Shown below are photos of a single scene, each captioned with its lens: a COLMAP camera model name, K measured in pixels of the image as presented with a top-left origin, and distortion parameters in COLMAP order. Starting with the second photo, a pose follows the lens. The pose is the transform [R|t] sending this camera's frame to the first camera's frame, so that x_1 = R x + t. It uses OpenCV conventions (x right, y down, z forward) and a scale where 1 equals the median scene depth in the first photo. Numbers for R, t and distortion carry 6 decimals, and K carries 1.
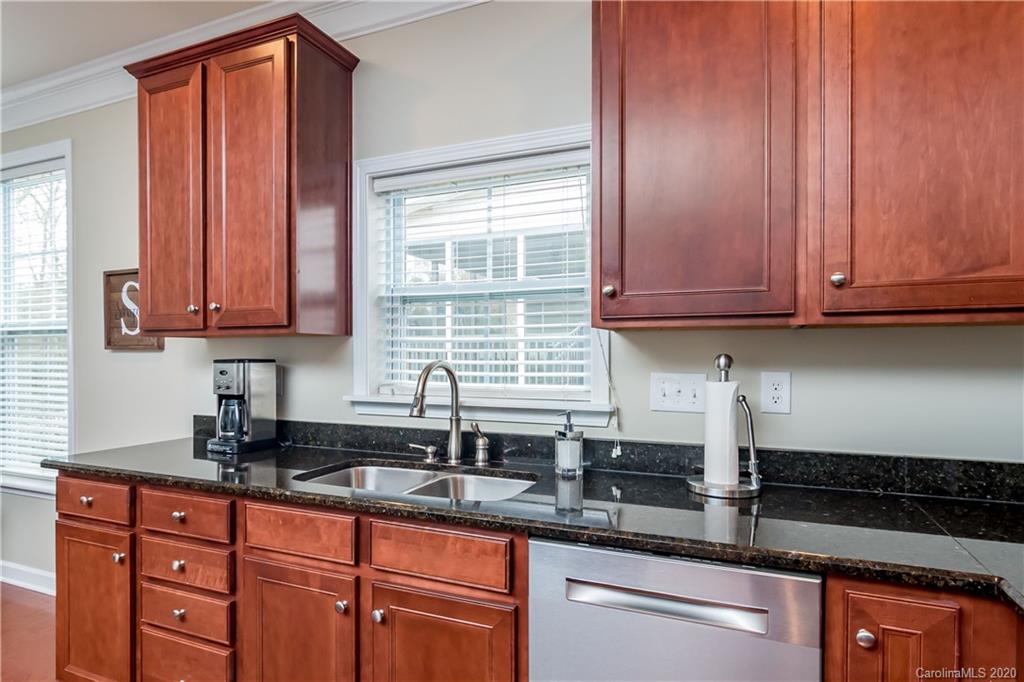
lens RADIAL K [[562.1, 0, 511.1], [0, 562.1, 347.8], [0, 0, 1]] dist [0.003153, 0.000751]
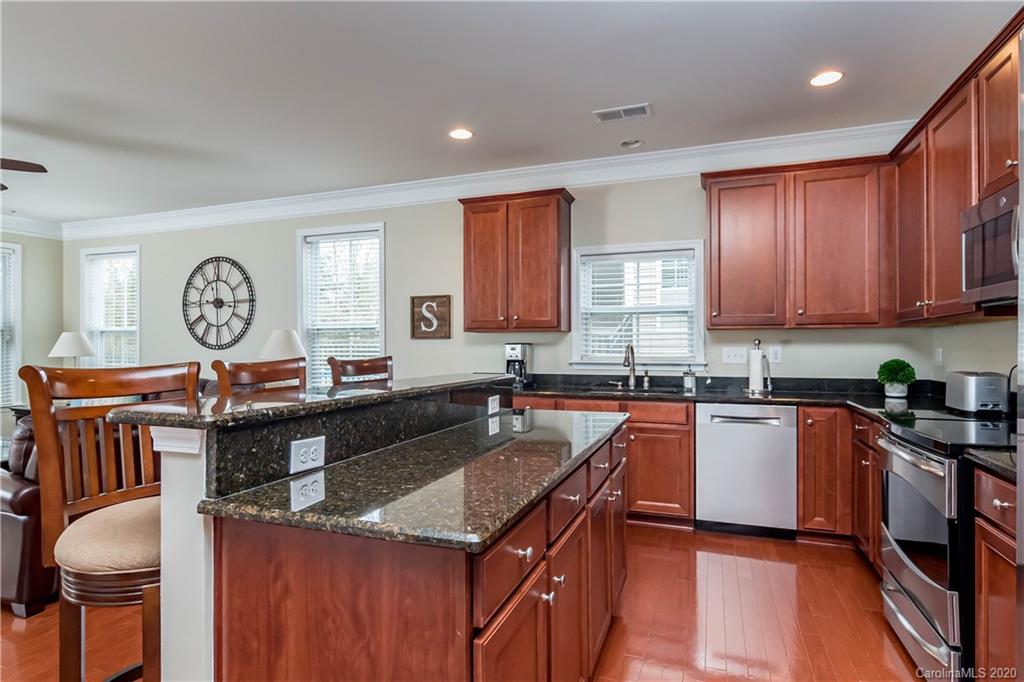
lens RADIAL K [[546.6, 0, 512.4], [0, 546.6, 334.7], [0, 0, 1]] dist [0.000778, 0.000504]
pose [[0.998721, 0.000579, 0.050553, -0.676663], [0.000133, 0.999901, -0.014094, 0.020555], [-0.050556, 0.014083, 0.998622, -1.124556]]
